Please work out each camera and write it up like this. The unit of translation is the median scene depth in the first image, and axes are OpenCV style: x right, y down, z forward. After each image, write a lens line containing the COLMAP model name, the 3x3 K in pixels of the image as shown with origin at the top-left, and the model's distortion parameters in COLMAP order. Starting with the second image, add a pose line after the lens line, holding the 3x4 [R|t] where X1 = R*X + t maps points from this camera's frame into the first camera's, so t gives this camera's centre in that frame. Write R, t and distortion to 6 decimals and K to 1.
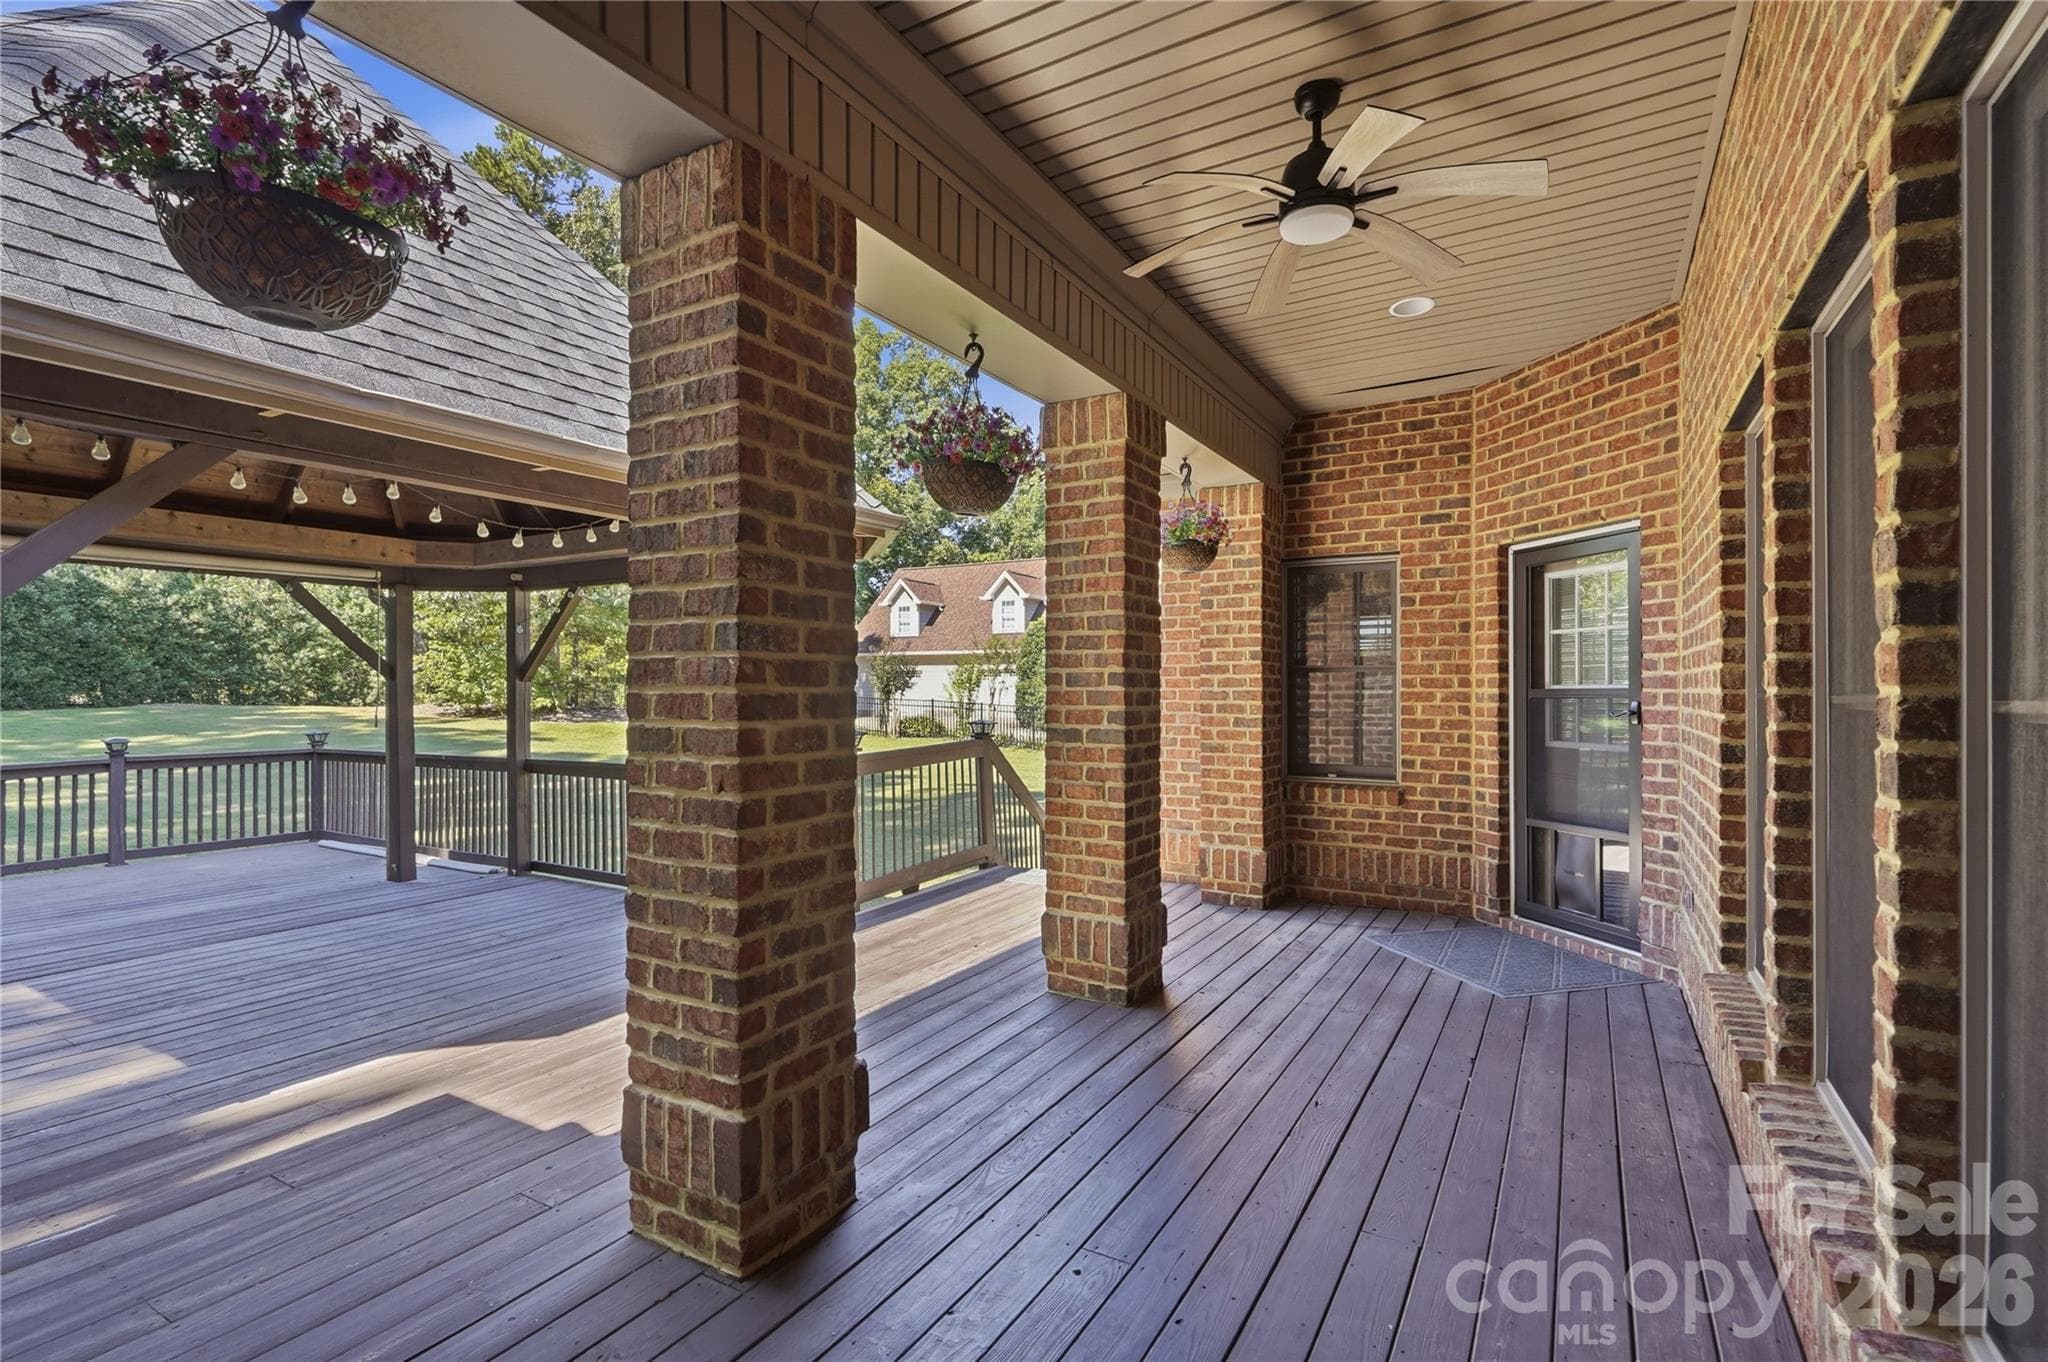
lens RADIAL K [[925.9, 0, 1033.4], [0, 925.9, 682.3], [0, 0, 1]] dist [0.004808, 0.000719]
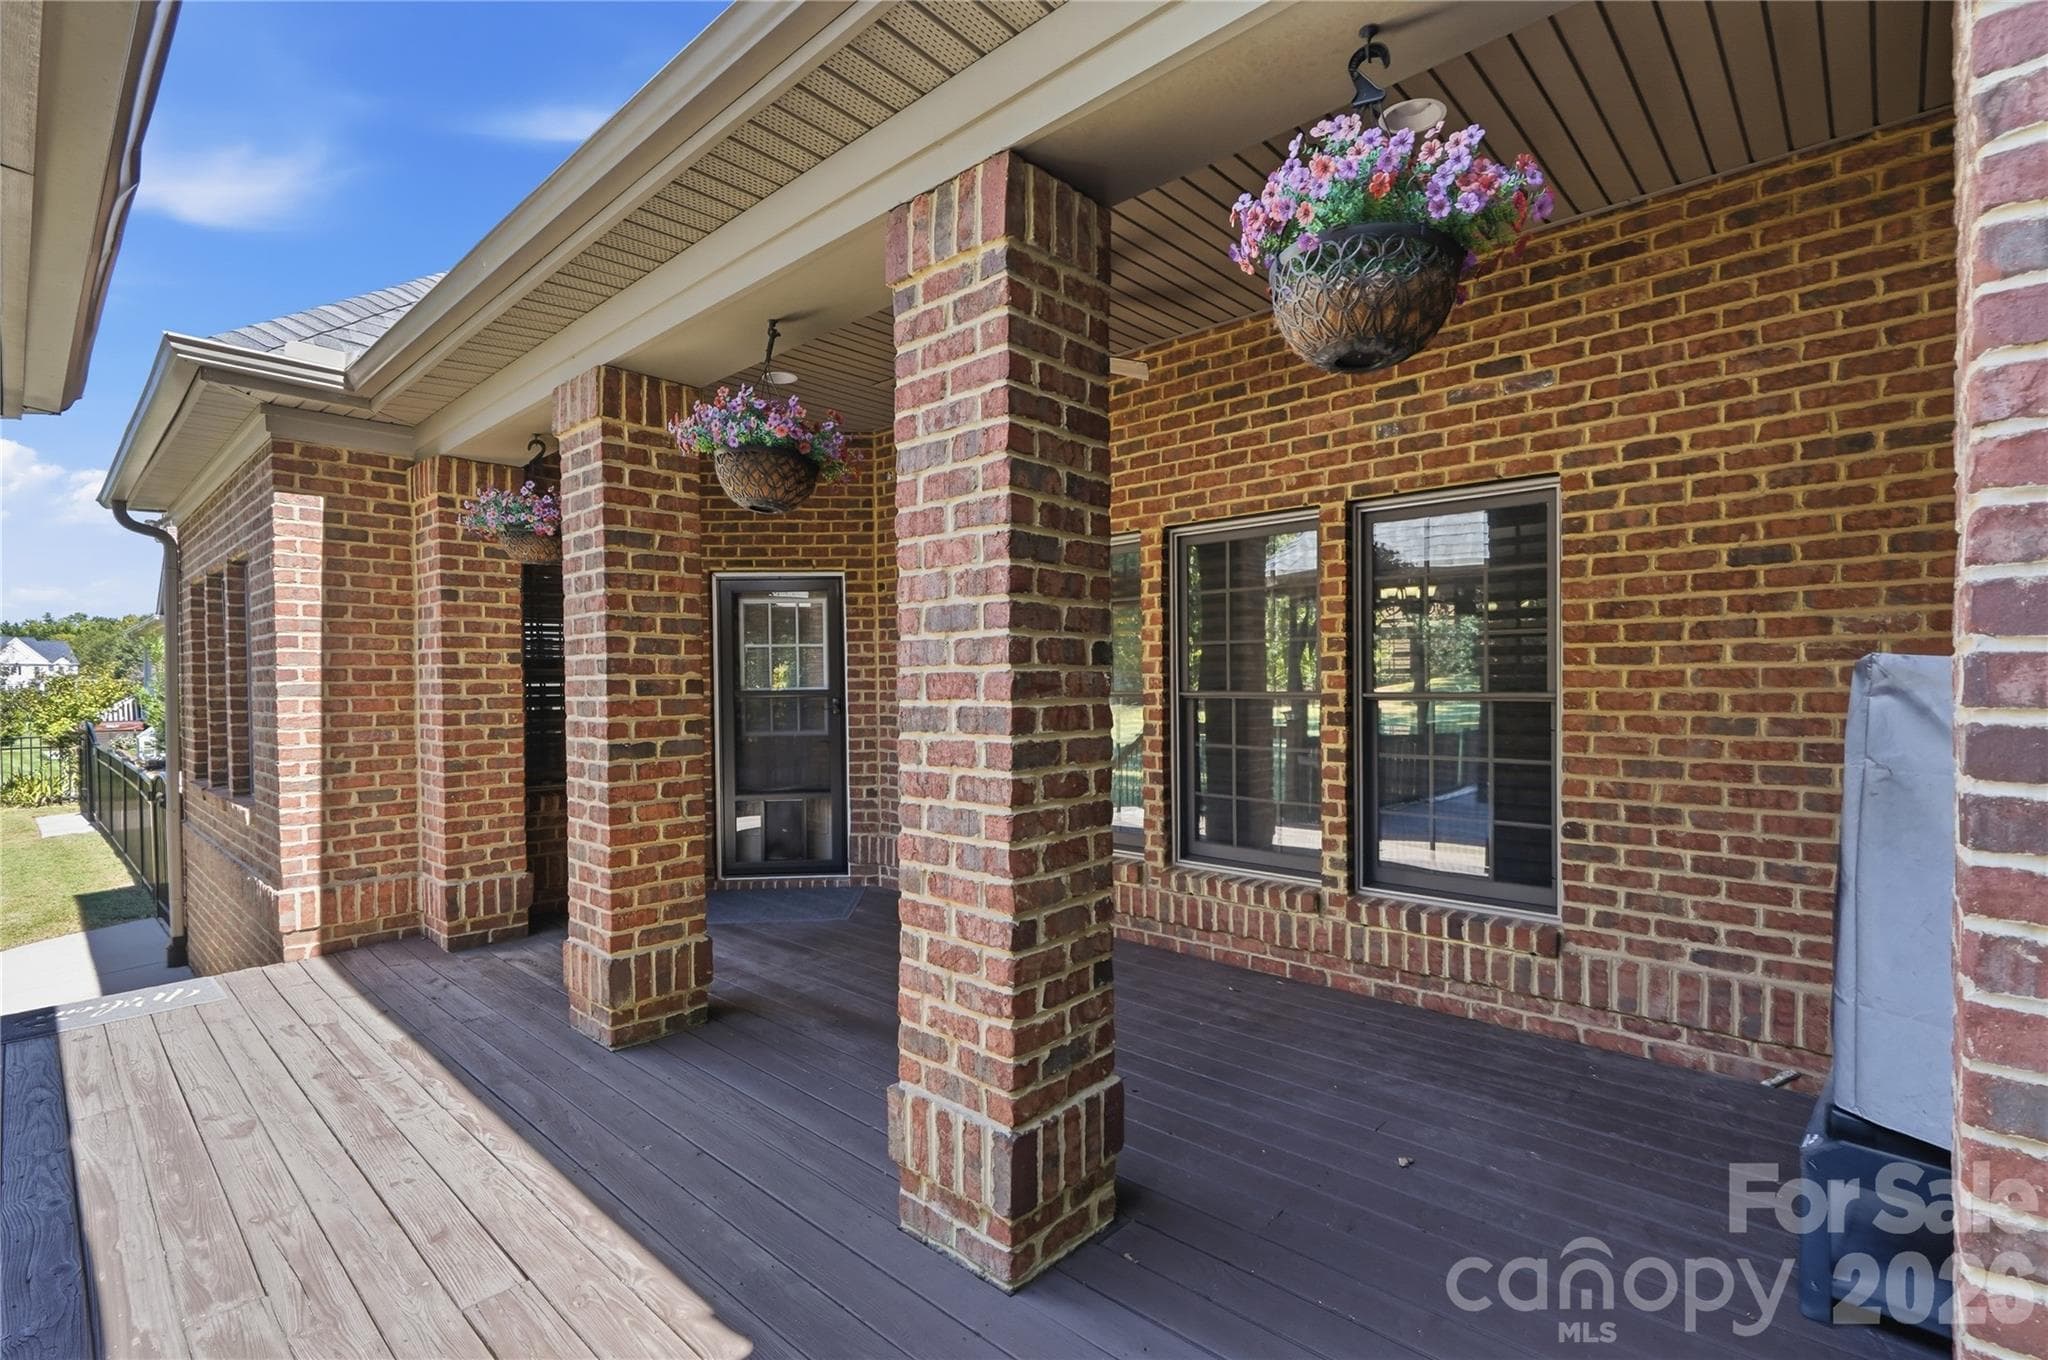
lens RADIAL K [[925.9, 0, 1031.7], [0, 925.9, 686.4], [0, 0, 1]] dist [0.004808, 0.000719]
pose [[0.209220, -0.008479, 0.977832, -0.566493], [0.003690, 0.999962, 0.007882, -0.007177], [-0.977862, 0.001959, 0.209243, 0.337294]]
